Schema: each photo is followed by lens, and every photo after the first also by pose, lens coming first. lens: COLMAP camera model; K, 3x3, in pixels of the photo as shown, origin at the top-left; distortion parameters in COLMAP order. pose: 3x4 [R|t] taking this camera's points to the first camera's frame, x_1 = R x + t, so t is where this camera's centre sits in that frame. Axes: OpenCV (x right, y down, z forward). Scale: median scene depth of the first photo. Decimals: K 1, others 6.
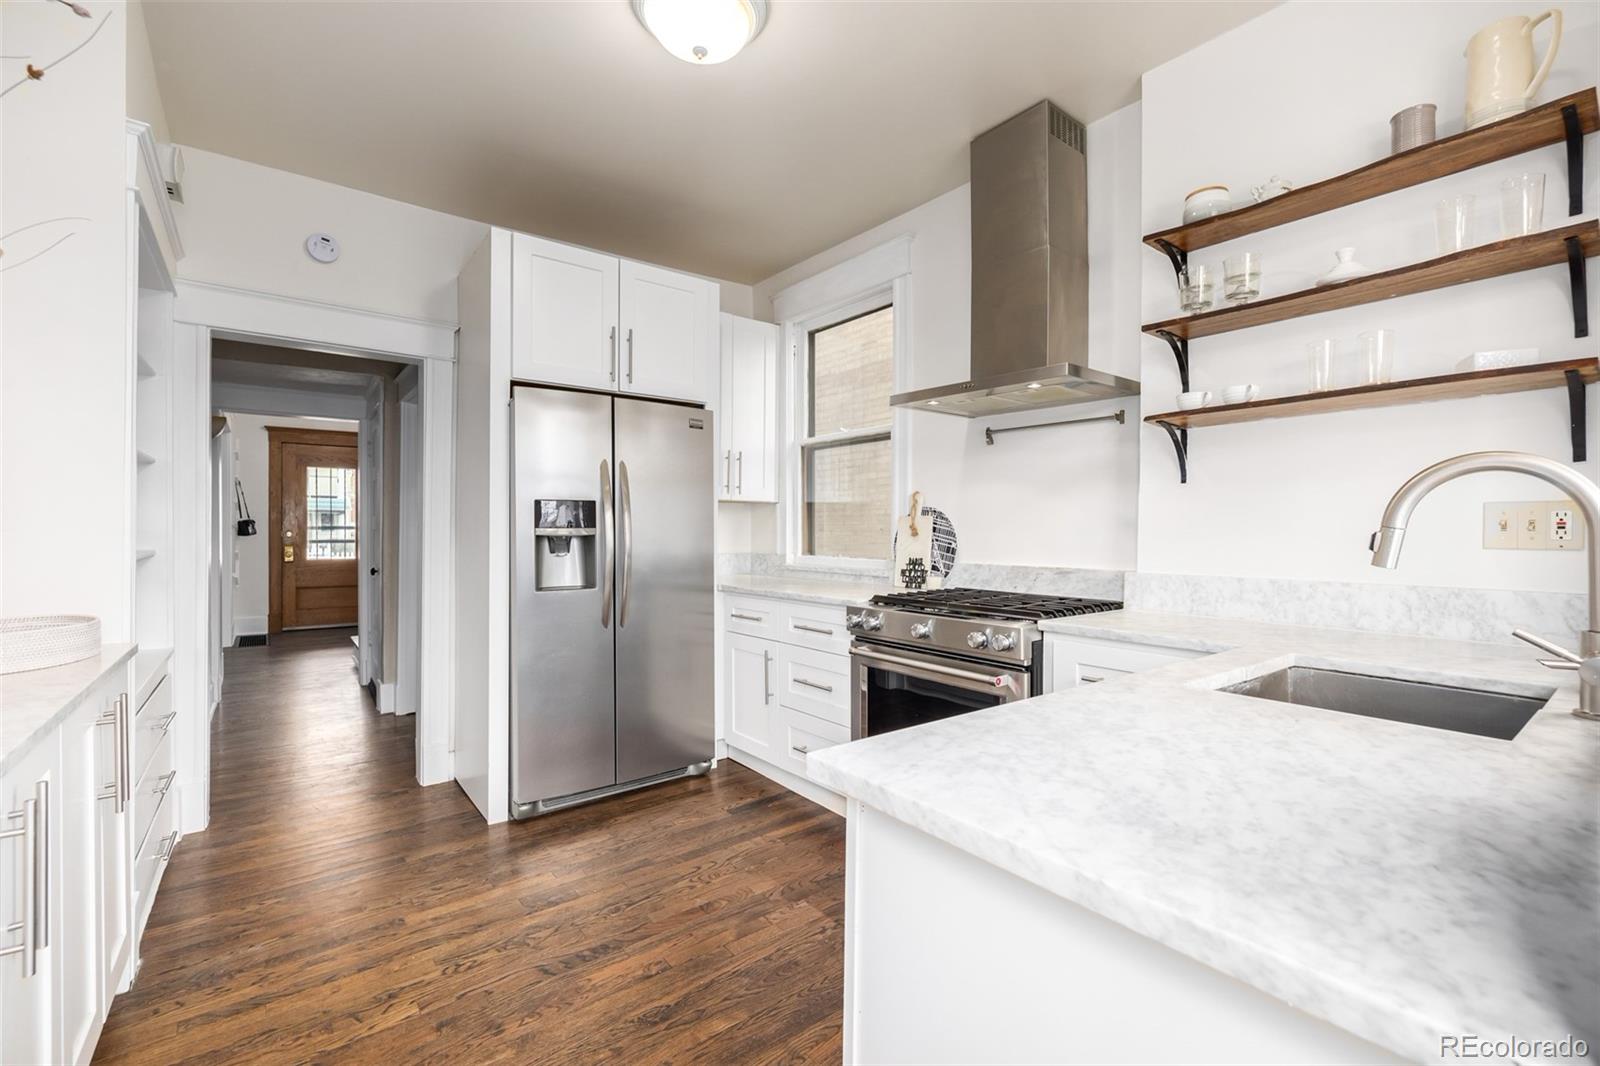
lens RADIAL K [[681.9, 0, 797.9], [0, 681.9, 528.3], [0, 0, 1]] dist [0.000577, 0.000531]
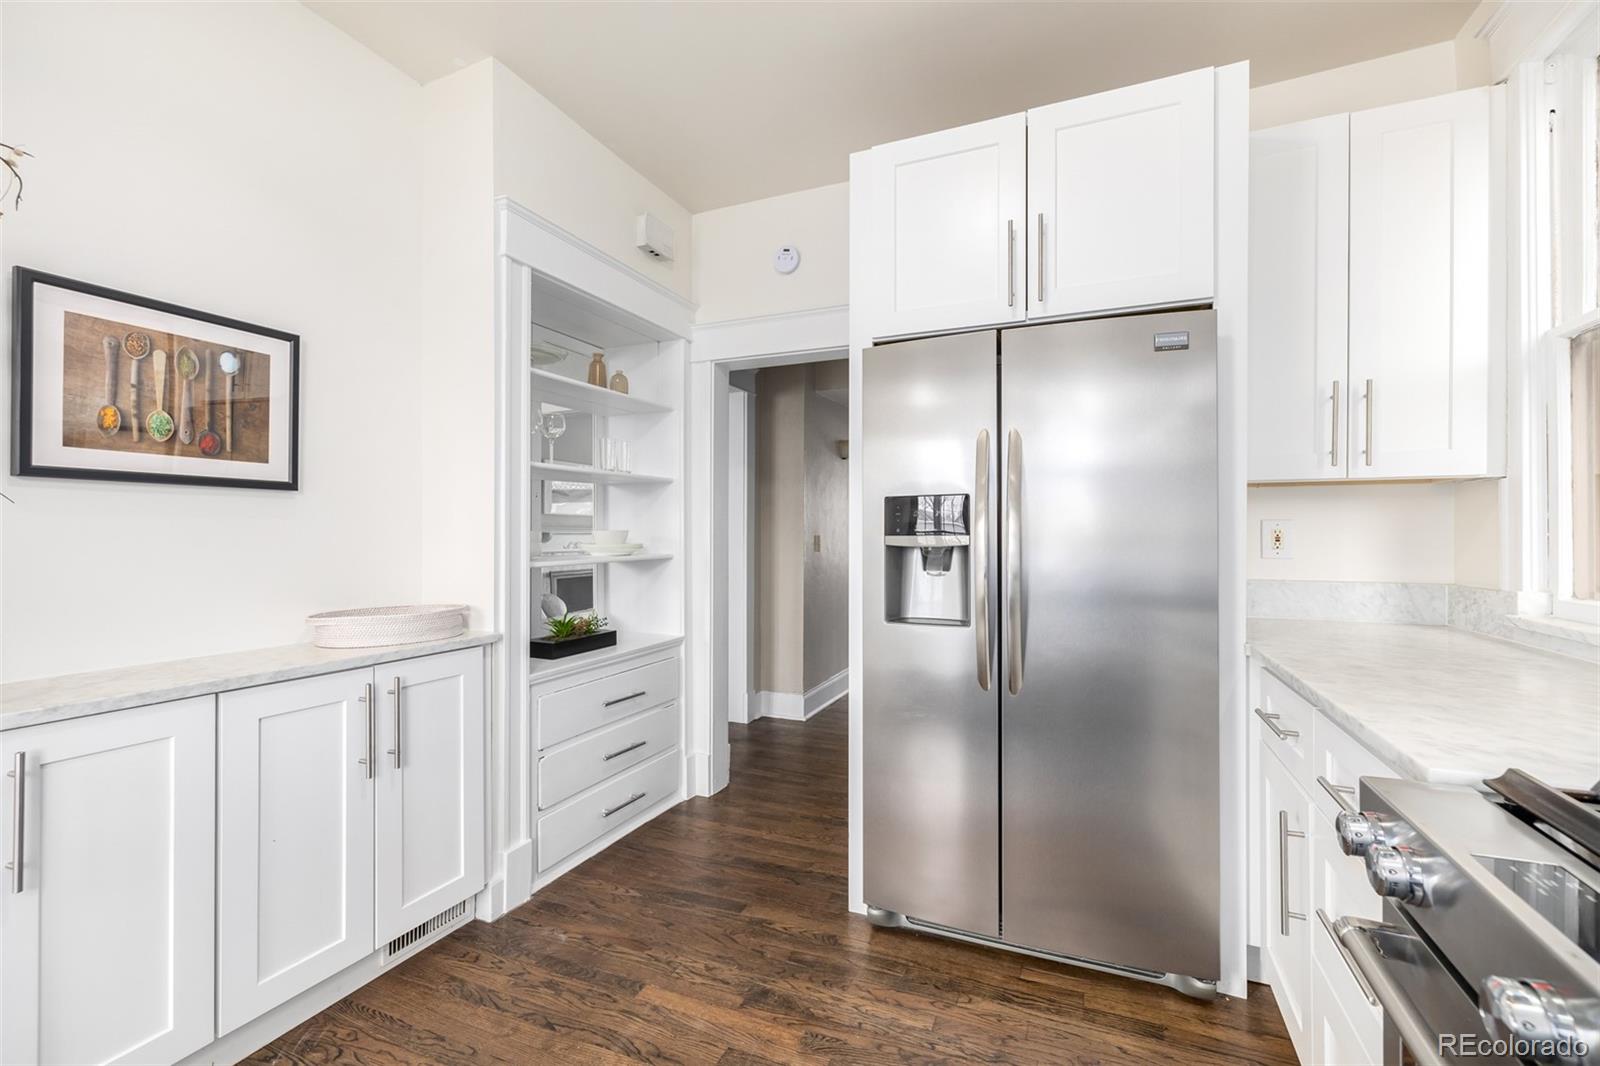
lens RADIAL K [[681.9, 0, 797.9], [0, 681.9, 528.3], [0, 0, 1]] dist [0.000577, 0.000531]
pose [[0.485042, -0.006609, -0.874466, 0.196054], [0.003231, 0.999978, -0.005765, -0.003621], [0.874485, -0.000029, 0.485053, 0.524483]]
